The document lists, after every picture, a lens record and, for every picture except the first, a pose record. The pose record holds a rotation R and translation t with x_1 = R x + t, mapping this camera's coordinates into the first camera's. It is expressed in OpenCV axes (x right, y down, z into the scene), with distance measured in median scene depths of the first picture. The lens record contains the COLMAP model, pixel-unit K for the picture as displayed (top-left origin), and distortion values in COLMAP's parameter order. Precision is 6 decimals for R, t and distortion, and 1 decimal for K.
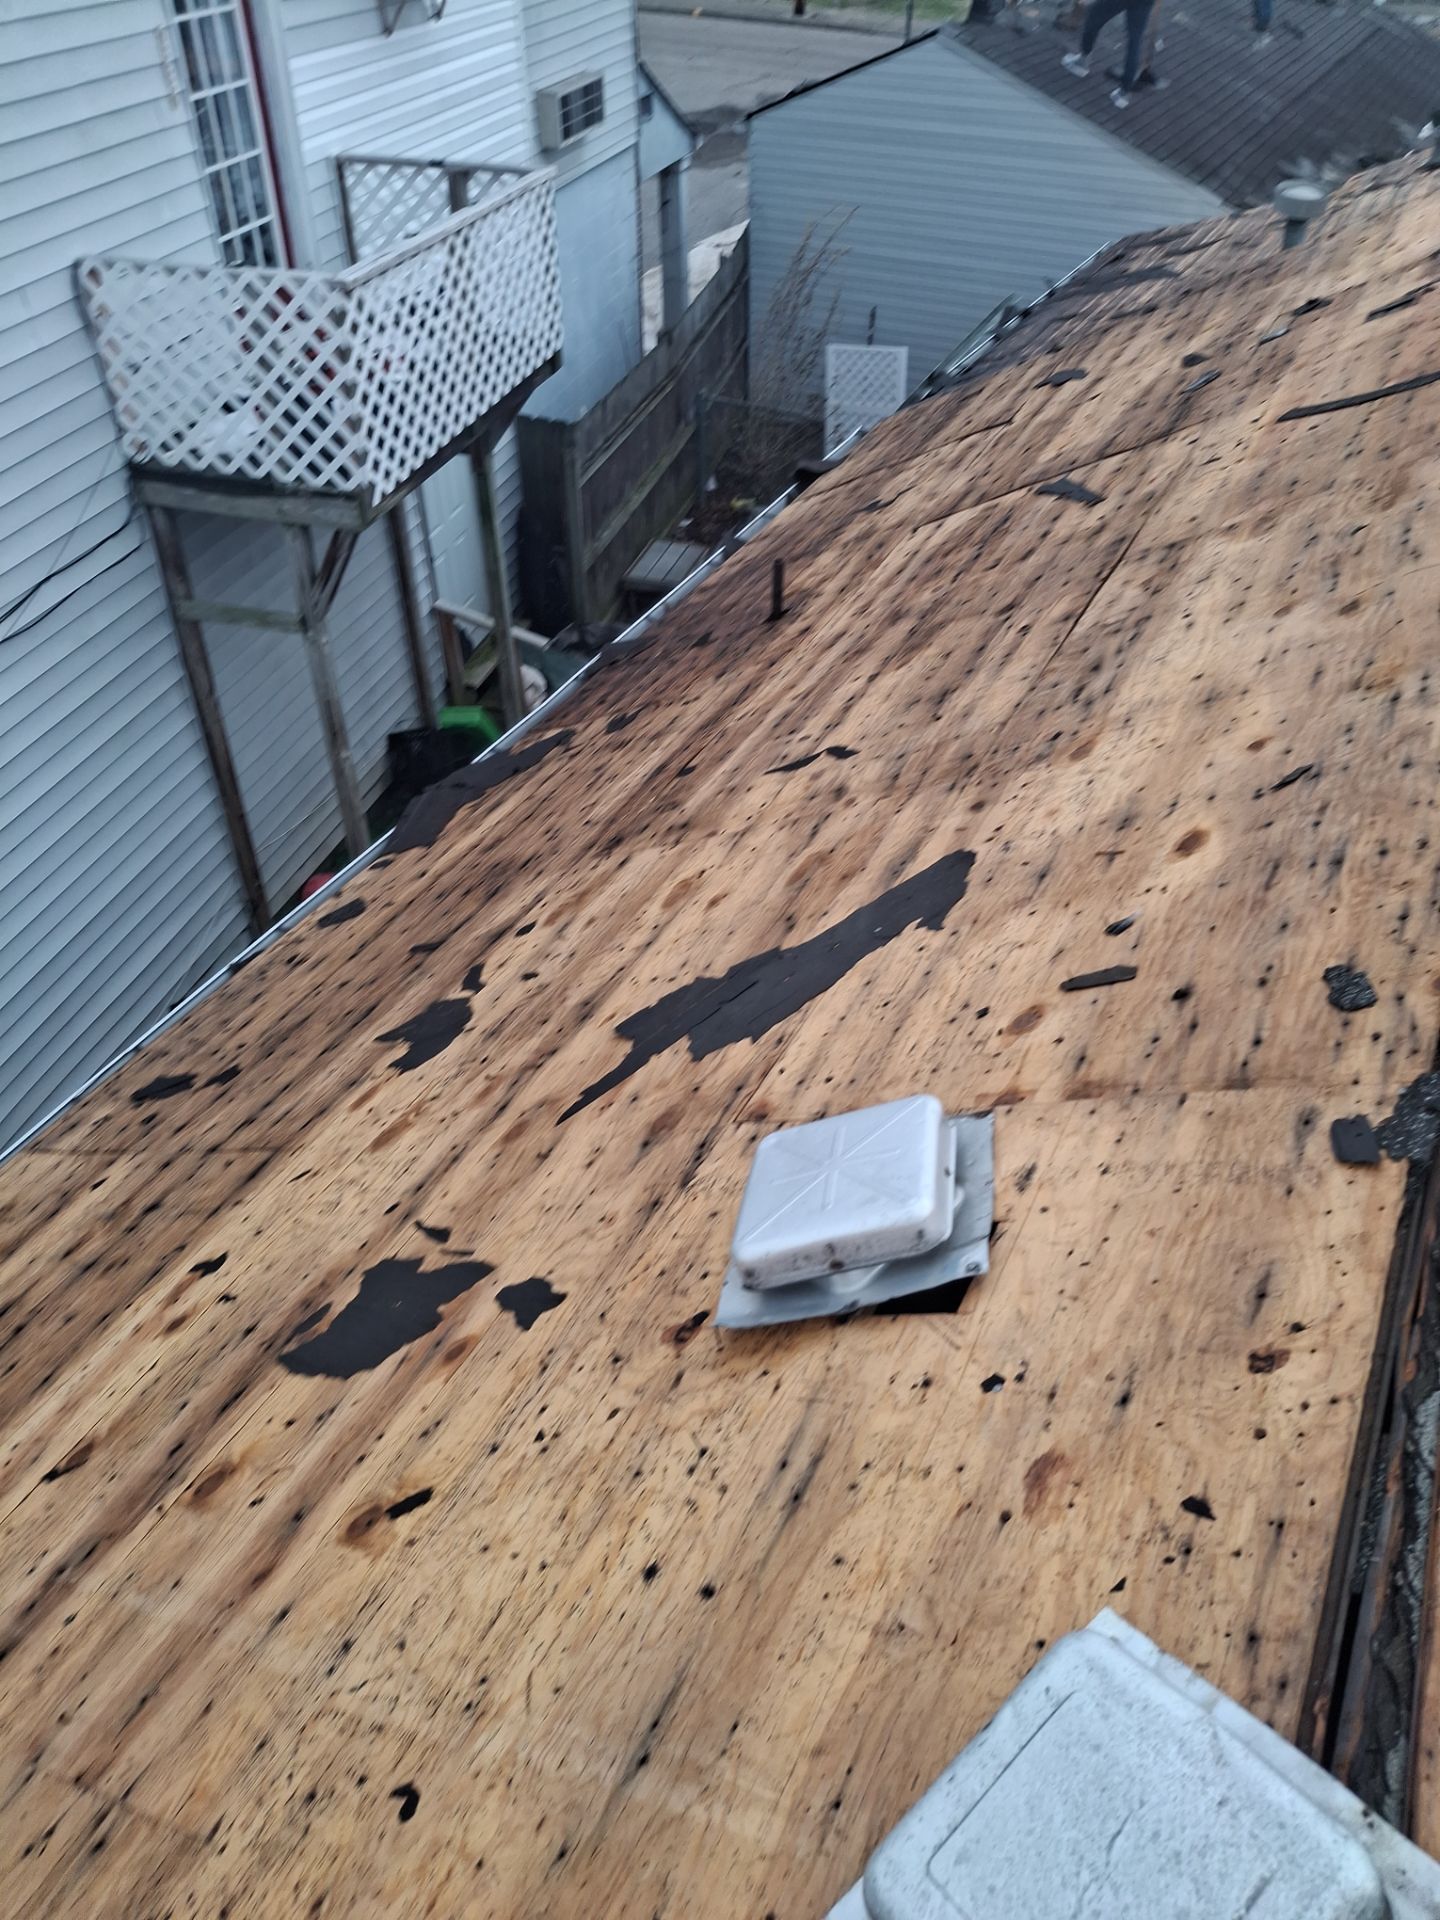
lens RADIAL K [[1408.7, 0, 720.8], [0, 1408.7, 957.8], [0, 0, 1]] dist [-0.020614, -0.006160]
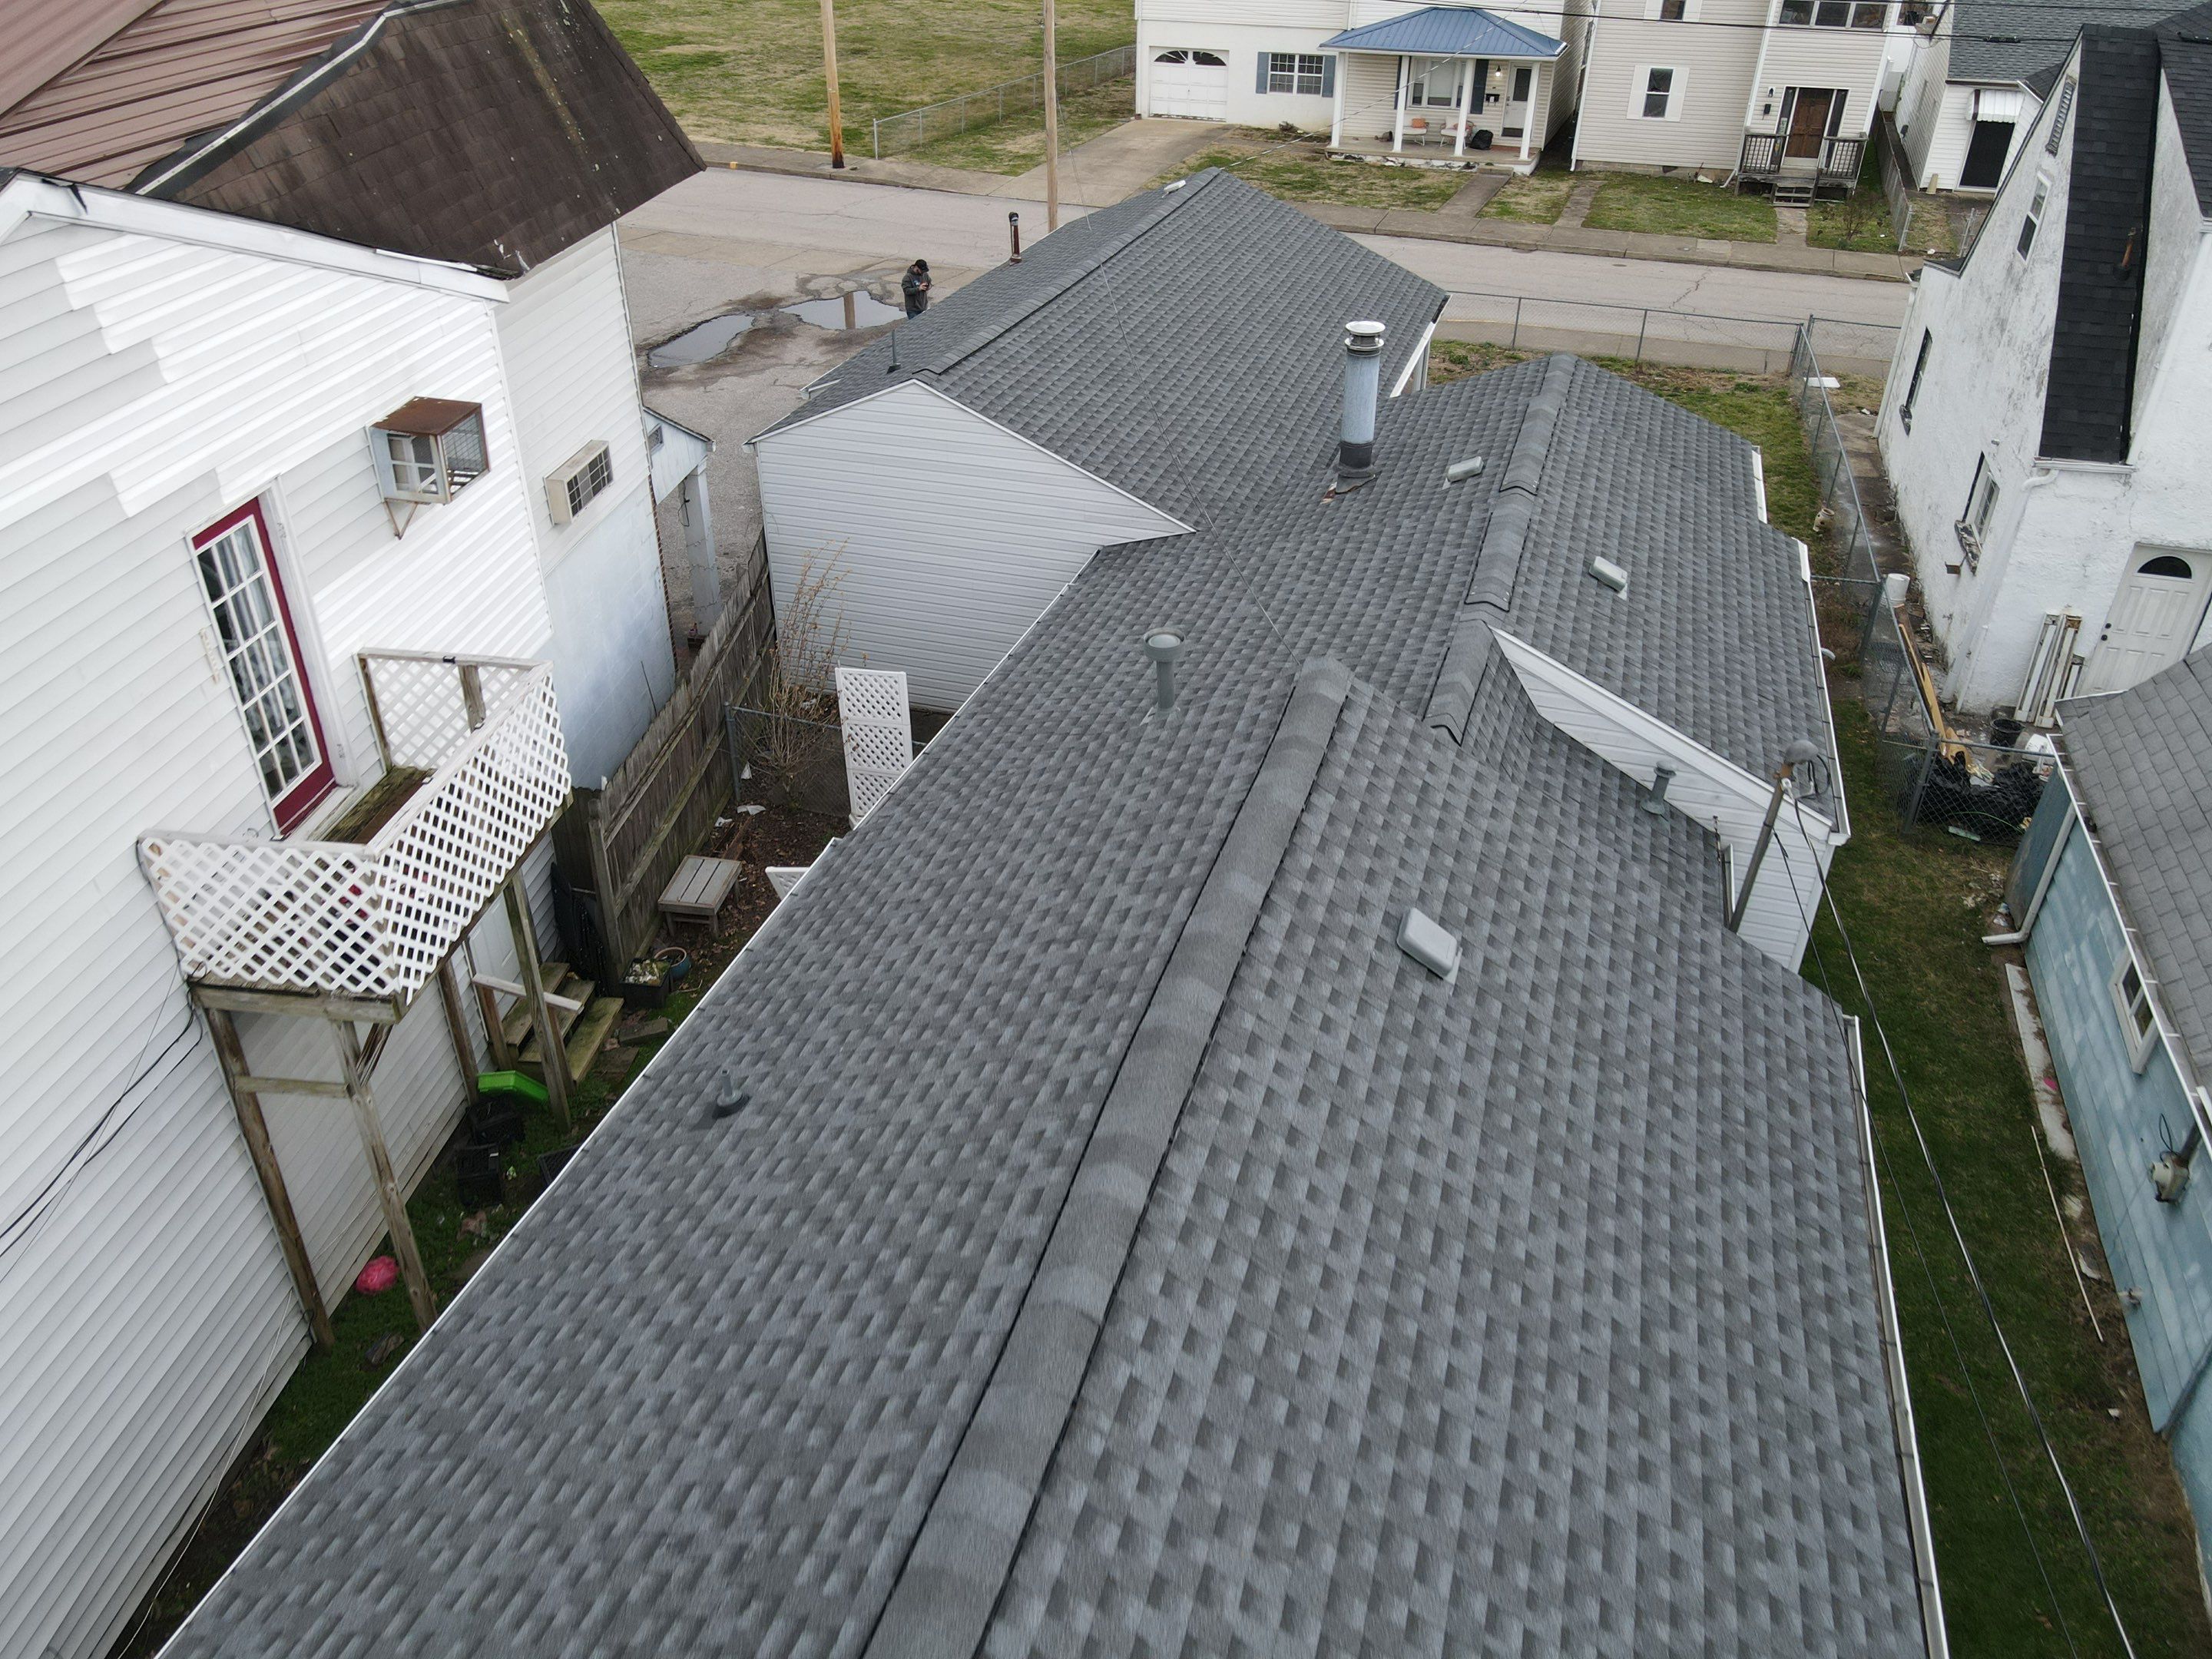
lens RADIAL K [[1616.1, 0, 1101.8], [0, 1616.1, 822.3], [0, 0, 1]] dist [0.009554, -0.002857]
pose [[0.984408, -0.087196, 0.152768, 0.134691], [0.109156, 0.983856, -0.141820, -0.193209], [-0.137936, 0.156284, 0.978033, -0.447846]]
